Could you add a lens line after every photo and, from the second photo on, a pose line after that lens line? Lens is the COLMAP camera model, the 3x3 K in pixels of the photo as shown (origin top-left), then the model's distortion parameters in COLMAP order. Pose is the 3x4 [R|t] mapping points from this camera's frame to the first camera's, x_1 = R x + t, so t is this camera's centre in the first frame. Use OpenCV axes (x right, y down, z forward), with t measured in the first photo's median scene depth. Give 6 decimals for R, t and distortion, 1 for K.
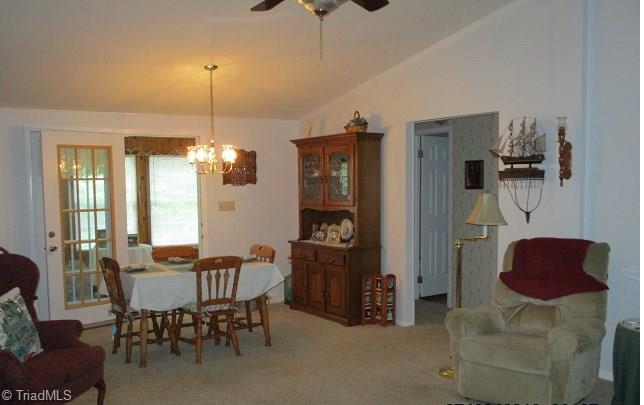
lens RADIAL K [[629.6, 0, 320.0], [0, 629.6, 232.3], [0, 0, 1]] dist [-0.052957, -0.013487]
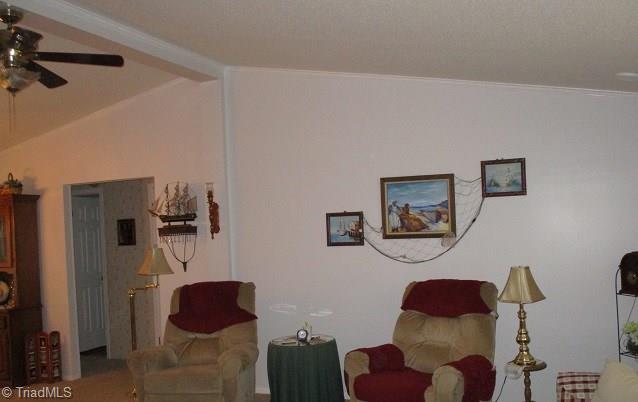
lens RADIAL K [[623.7, 0, 317.0], [0, 623.7, 230.5], [0, 0, 1]] dist [-0.052957, -0.013487]
pose [[0.833928, -0.028466, 0.551139, -0.103337], [0.079915, 0.994372, -0.069561, 0.009488], [-0.546056, 0.102054, 0.831509, -0.111081]]
